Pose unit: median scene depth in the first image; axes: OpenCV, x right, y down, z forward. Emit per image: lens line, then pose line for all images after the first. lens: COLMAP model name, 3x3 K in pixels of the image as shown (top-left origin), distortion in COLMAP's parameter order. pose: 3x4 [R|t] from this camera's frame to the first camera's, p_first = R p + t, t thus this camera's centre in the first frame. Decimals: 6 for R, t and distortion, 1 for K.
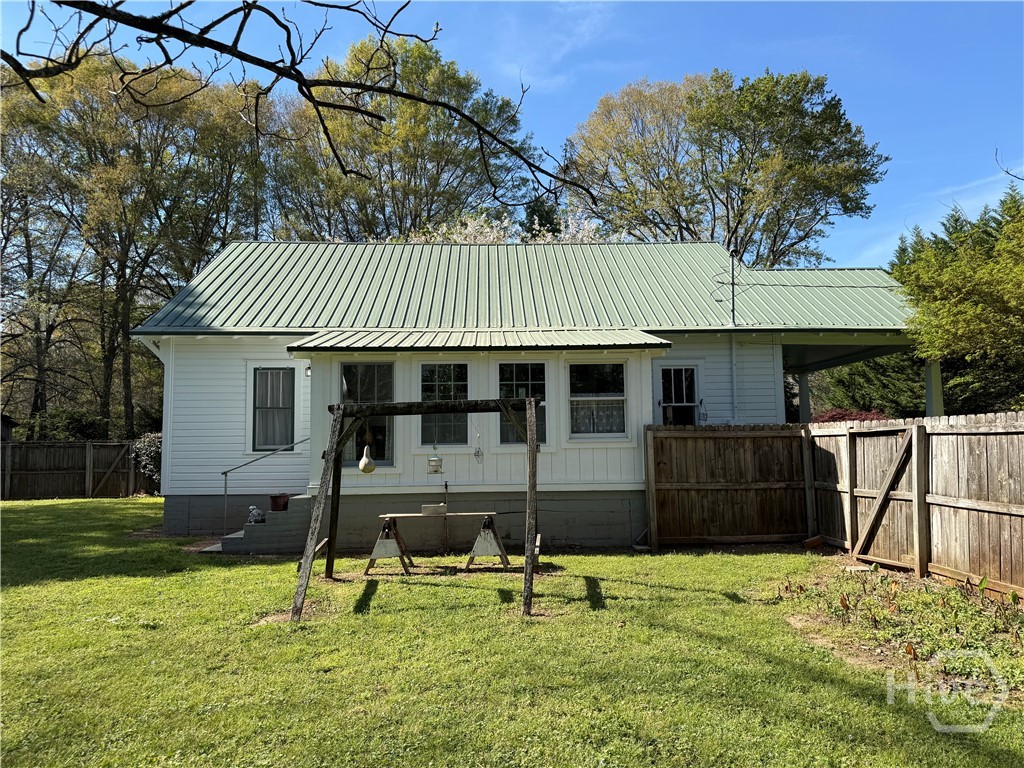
lens RADIAL K [[720.9, 0, 514.7], [0, 720.9, 383.6], [0, 0, 1]] dist [0.089288, -0.102291]
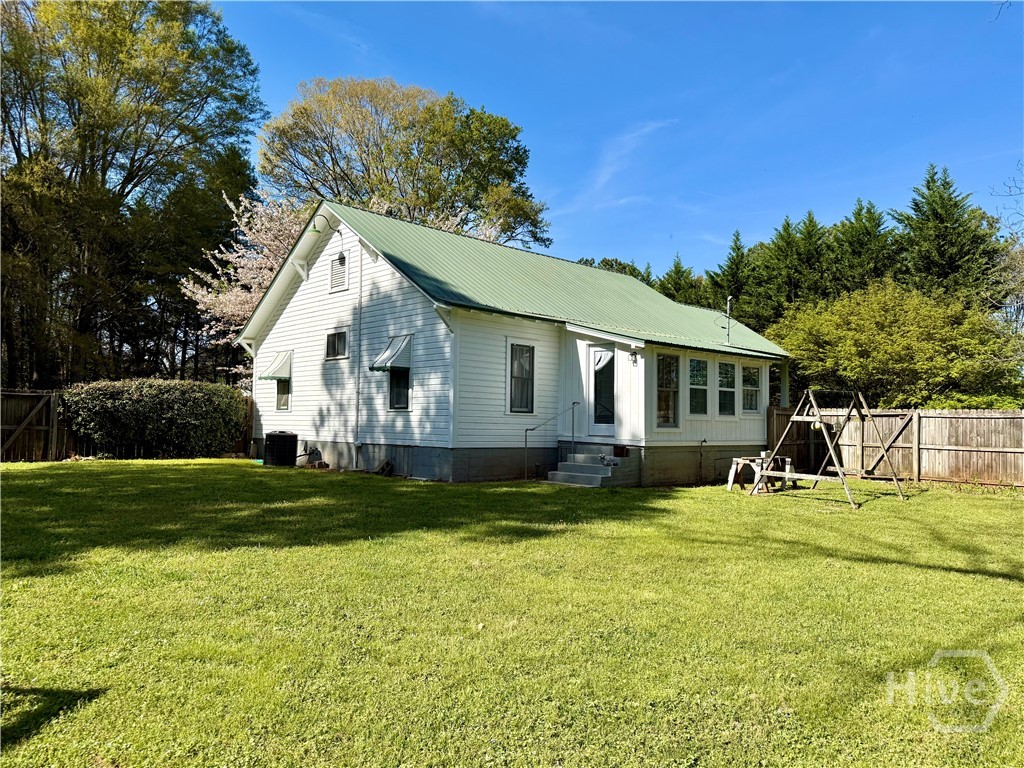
lens RADIAL K [[720.9, 0, 514.9], [0, 720.9, 384.0], [0, 0, 1]] dist [0.089288, -0.102291]
pose [[0.755719, 0.057942, 0.652327, -1.350995], [-0.083109, 0.996510, 0.007768, 0.041949], [-0.649601, -0.060085, 0.757898, 0.105671]]
